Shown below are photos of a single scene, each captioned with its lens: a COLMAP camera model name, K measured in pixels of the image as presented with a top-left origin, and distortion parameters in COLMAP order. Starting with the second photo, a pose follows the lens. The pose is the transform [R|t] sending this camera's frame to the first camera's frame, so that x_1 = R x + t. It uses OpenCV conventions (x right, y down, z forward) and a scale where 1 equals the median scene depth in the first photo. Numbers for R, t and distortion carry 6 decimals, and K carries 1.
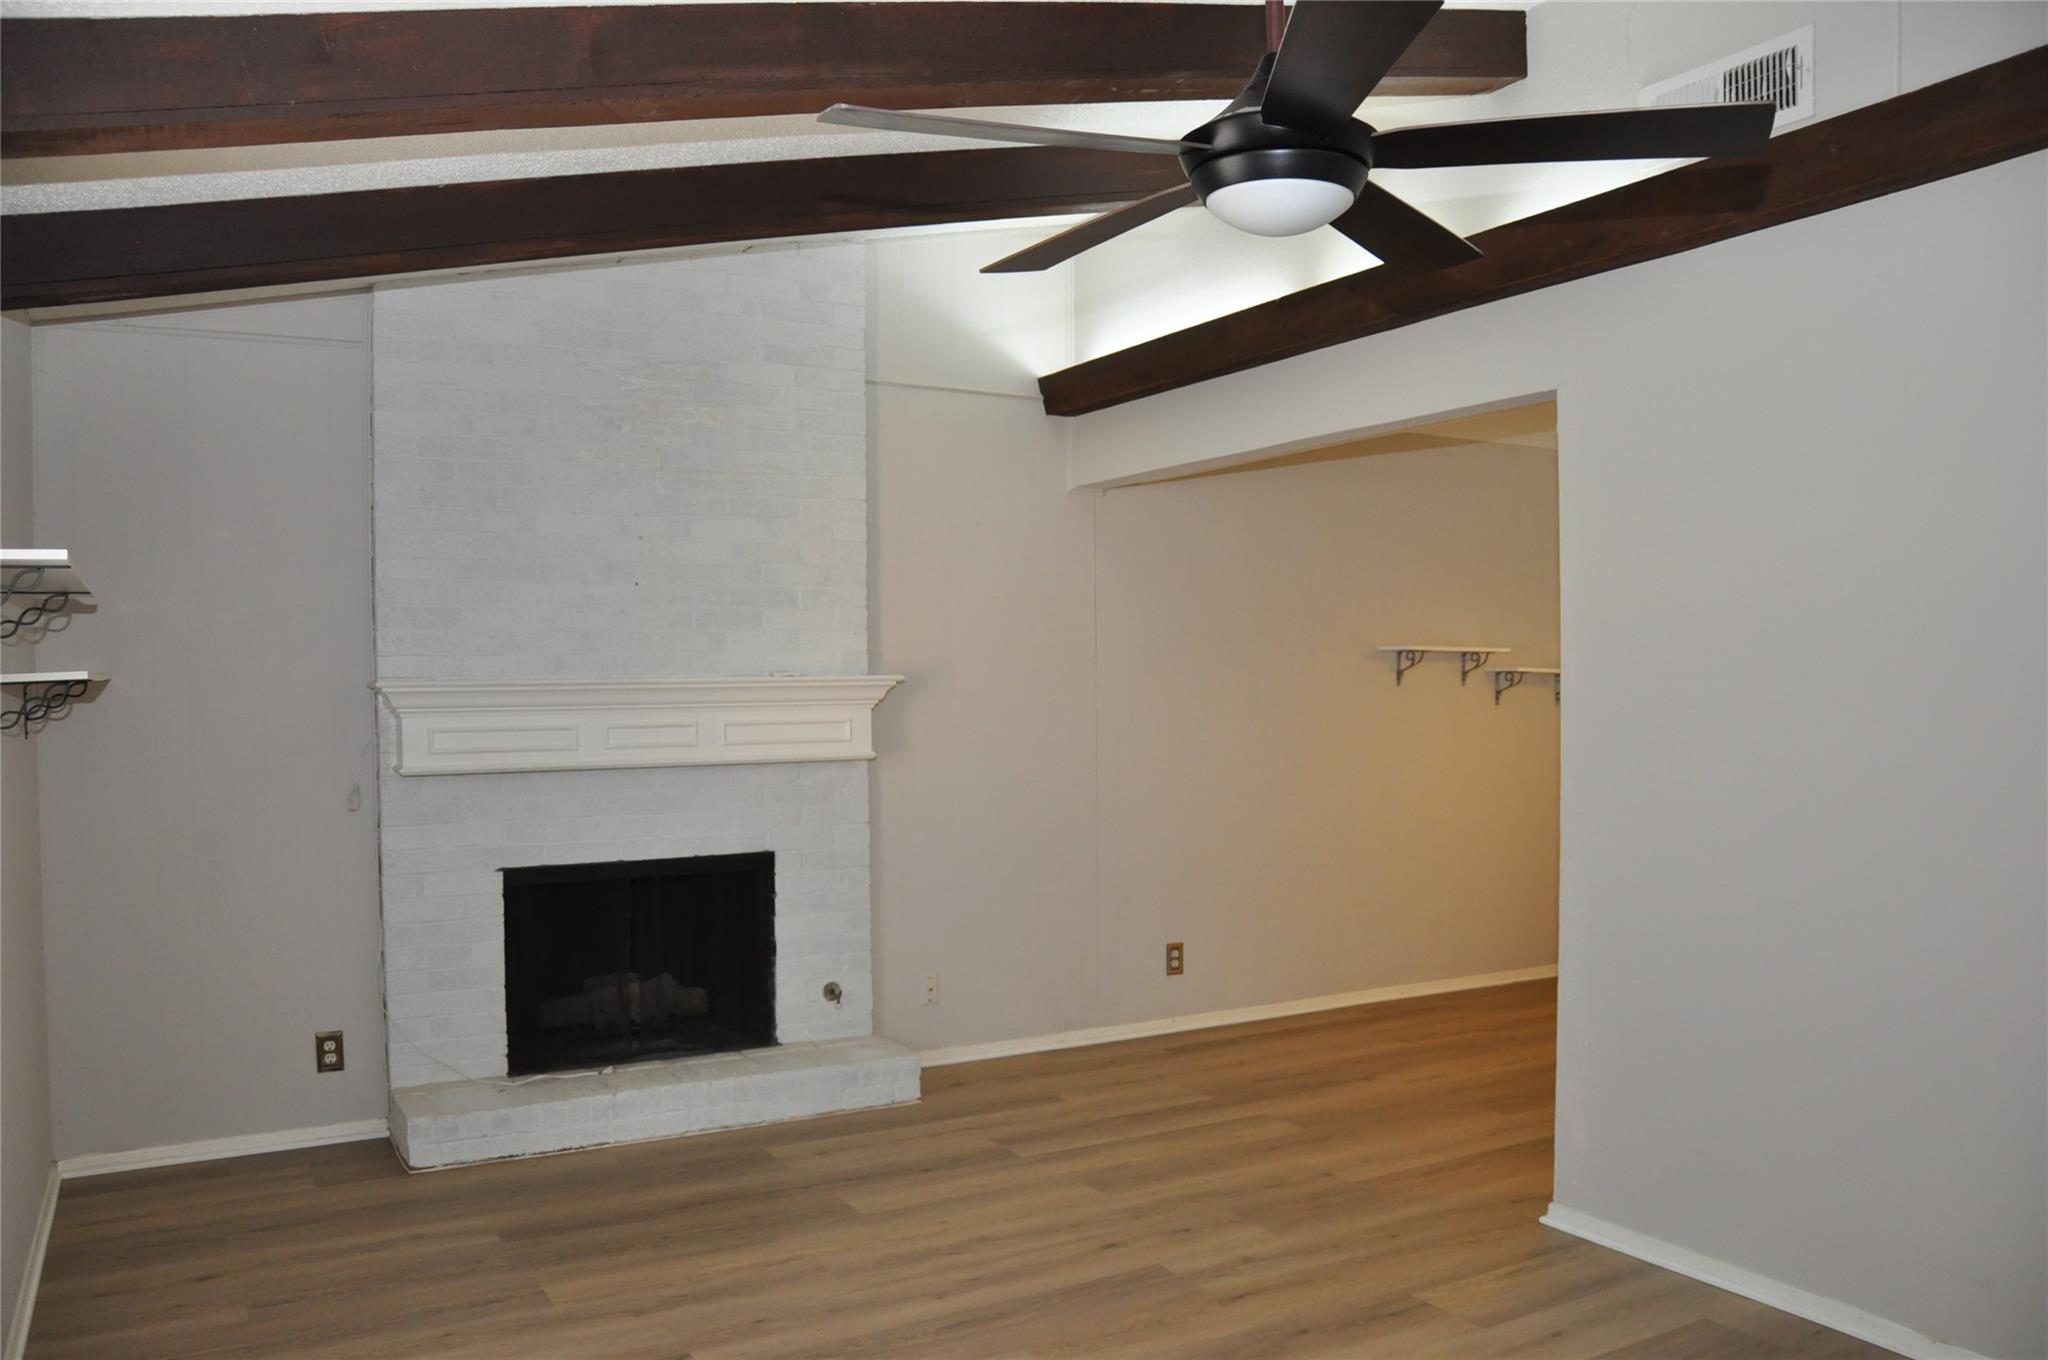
lens RADIAL K [[1580.2, 0, 1013.7], [0, 1580.2, 685.4], [0, 0, 1]] dist [-0.117840, 0.045809]
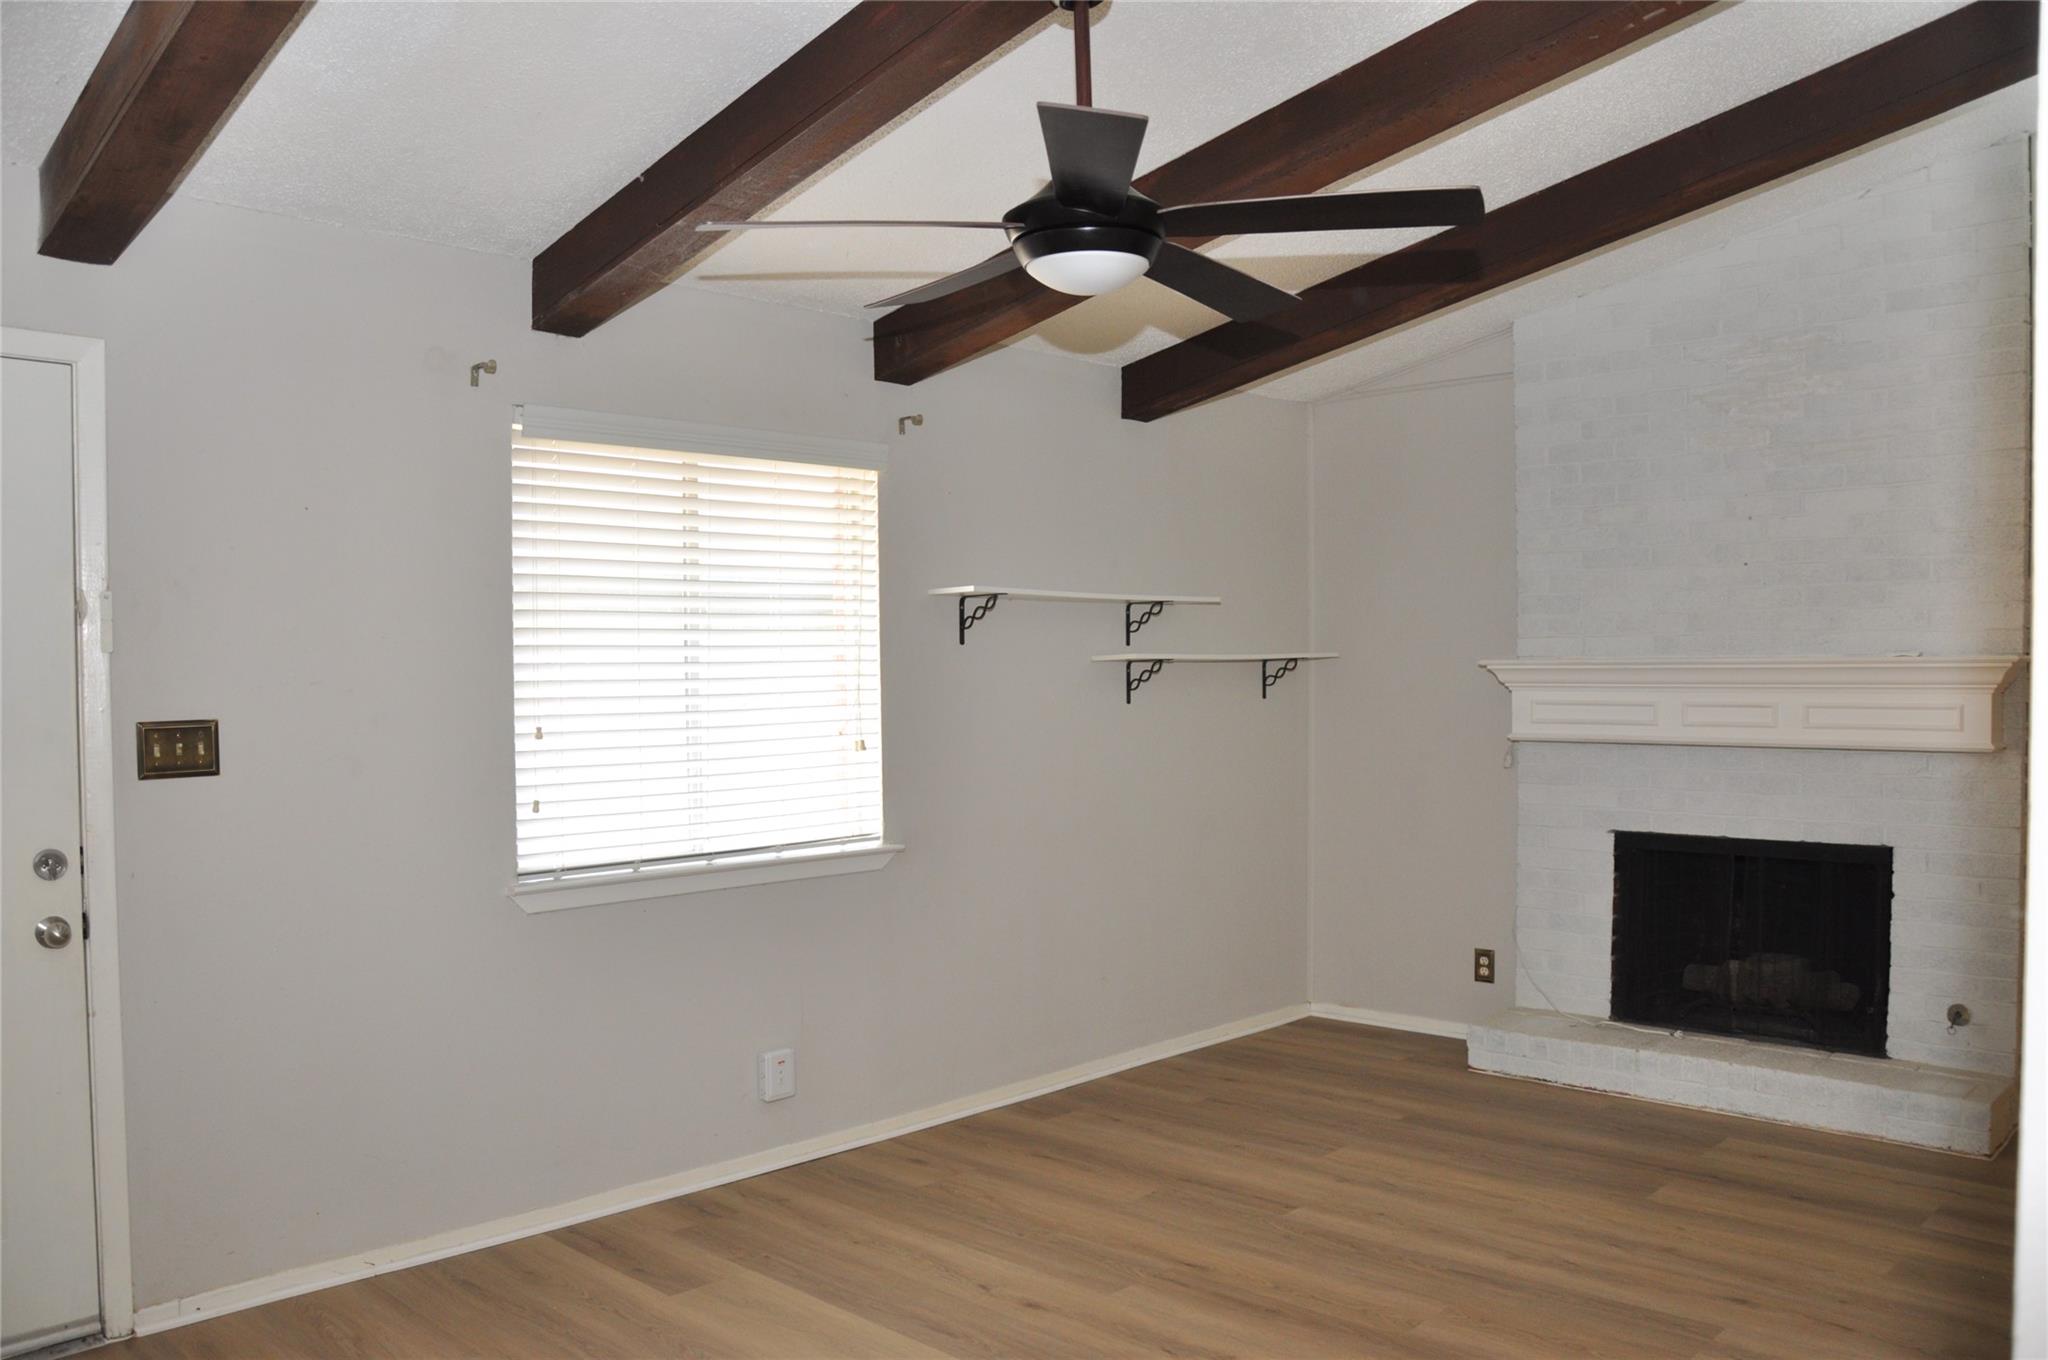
lens RADIAL K [[1580.2, 0, 979.2], [0, 1580.2, 669.0], [0, 0, 1]] dist [-0.117840, 0.045809]
pose [[0.291240, 0.012049, -0.956574, 0.609994], [-0.001429, 0.999925, 0.012160, -0.009352], [0.956649, -0.002175, 0.291236, 0.264895]]
